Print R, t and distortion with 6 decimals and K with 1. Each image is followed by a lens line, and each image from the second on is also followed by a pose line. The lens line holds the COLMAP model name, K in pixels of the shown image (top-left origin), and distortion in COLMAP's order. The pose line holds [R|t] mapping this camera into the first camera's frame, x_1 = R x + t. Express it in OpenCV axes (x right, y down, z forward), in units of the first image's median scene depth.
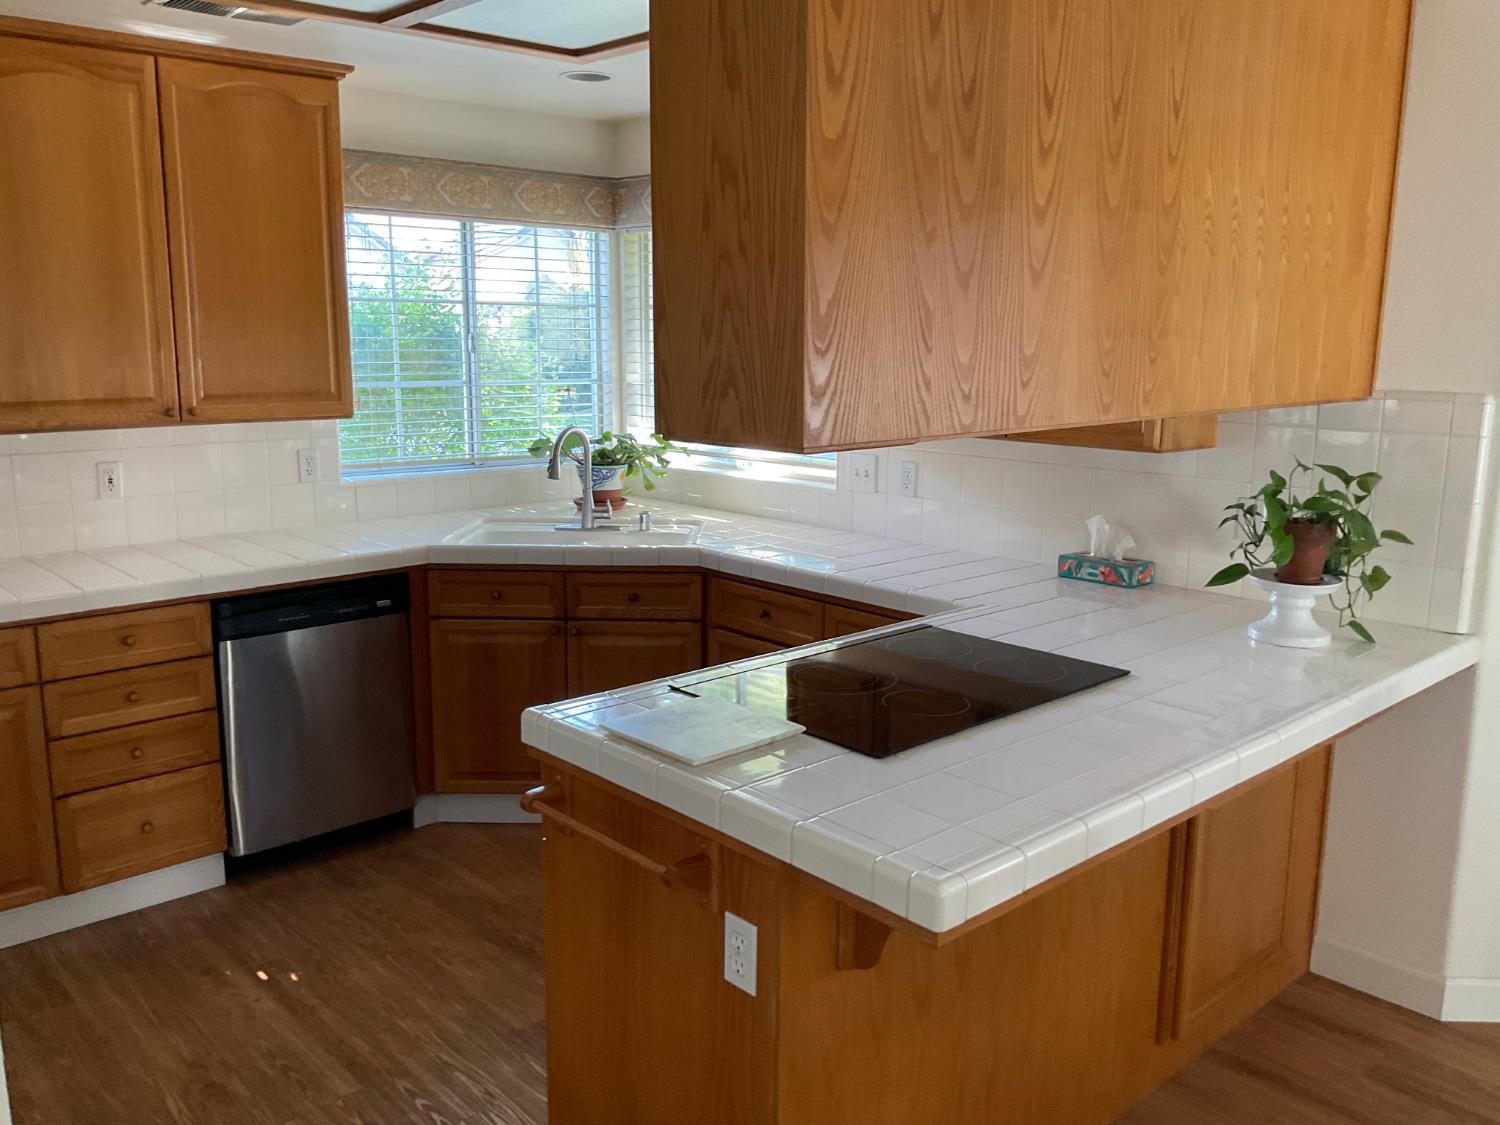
lens RADIAL K [[1228.5, 0, 743.8], [0, 1228.5, 555.4], [0, 0, 1]] dist [0.063331, -0.129676]
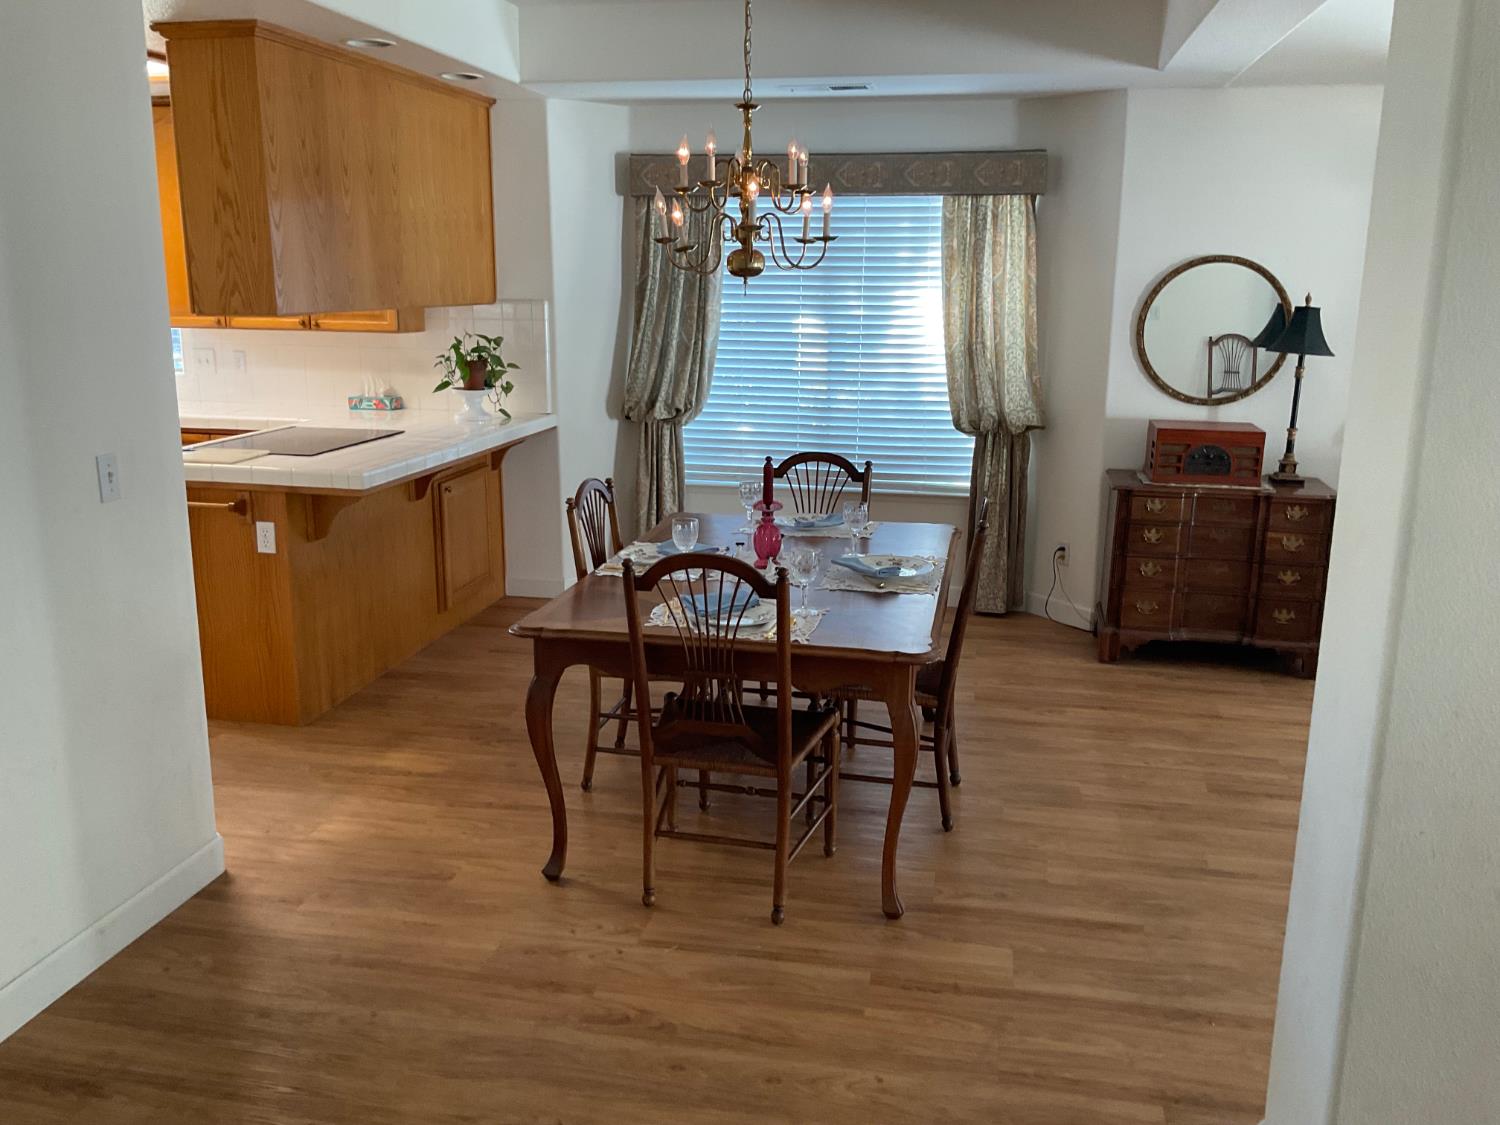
lens RADIAL K [[1228.5, 0, 762.8], [0, 1228.5, 564.4], [0, 0, 1]] dist [0.063331, -0.129676]
pose [[0.797552, -0.136738, 0.587549, -0.425804], [0.105300, 0.990575, 0.087596, 0.179388], [-0.593989, -0.007994, 0.804433, -0.965872]]
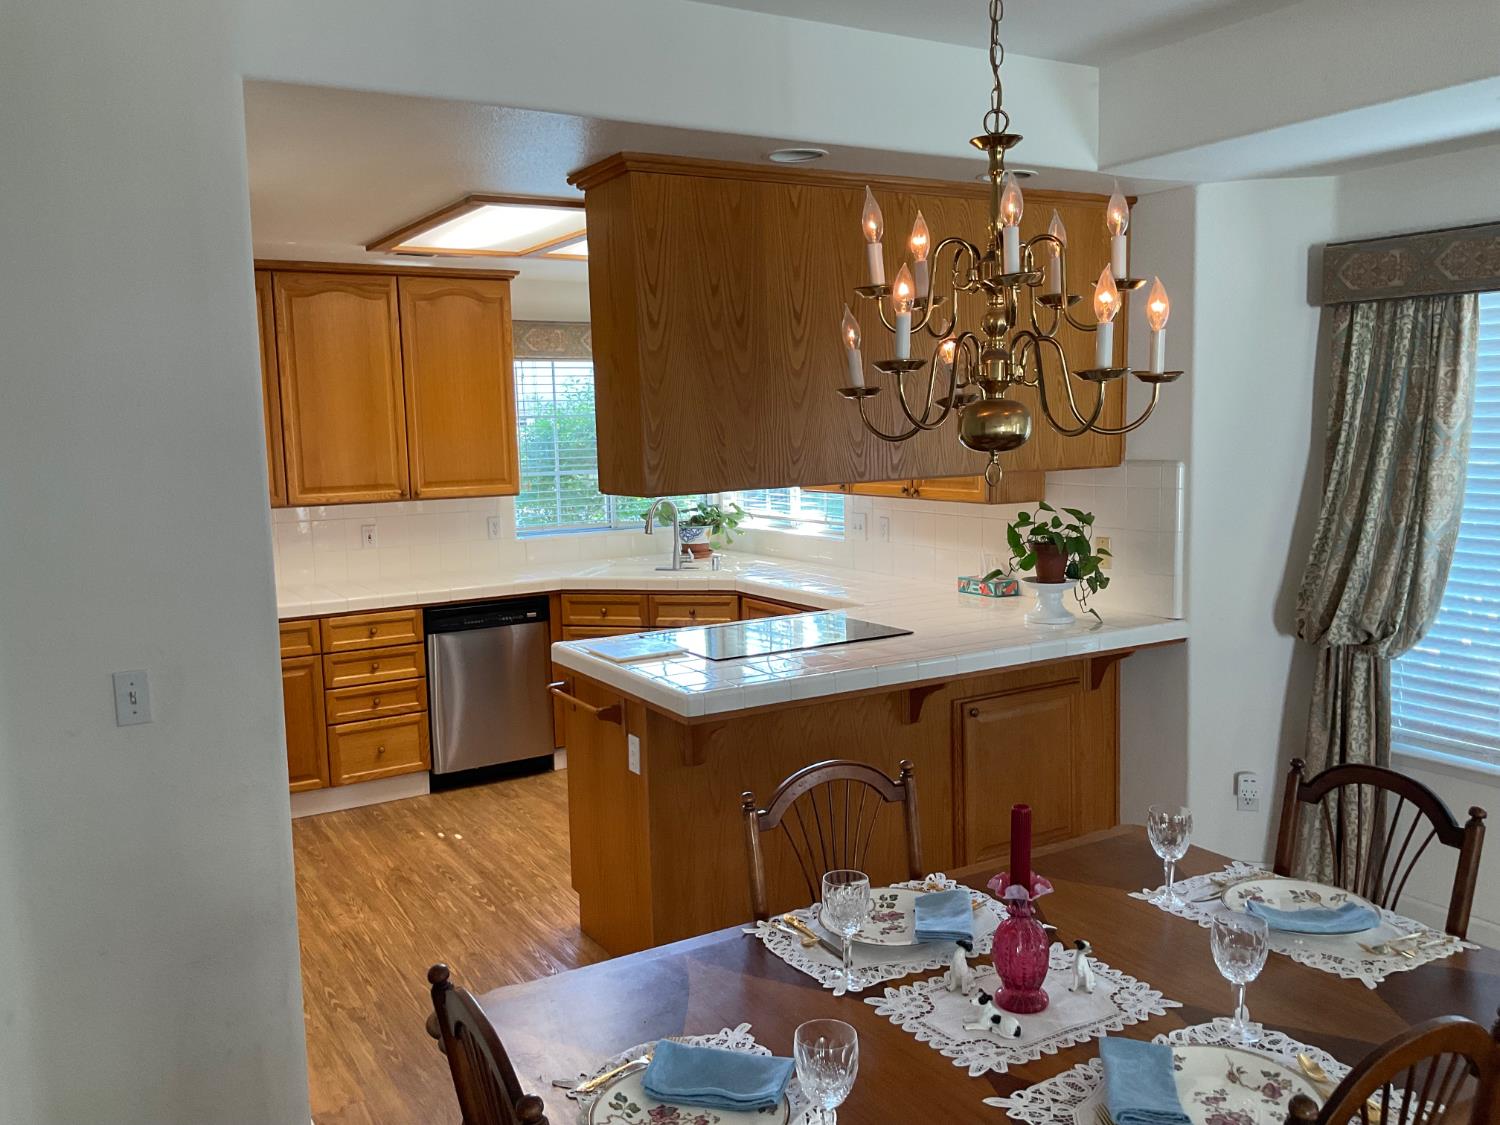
lens RADIAL K [[1228.5, 0, 754.6], [0, 1228.5, 553.8], [0, 0, 1]] dist [0.063331, -0.129676]
pose [[0.979235, -0.010114, -0.202475, 0.390025], [-0.004522, 0.997417, -0.071693, 0.096785], [0.202677, 0.071120, 0.976660, -0.594816]]
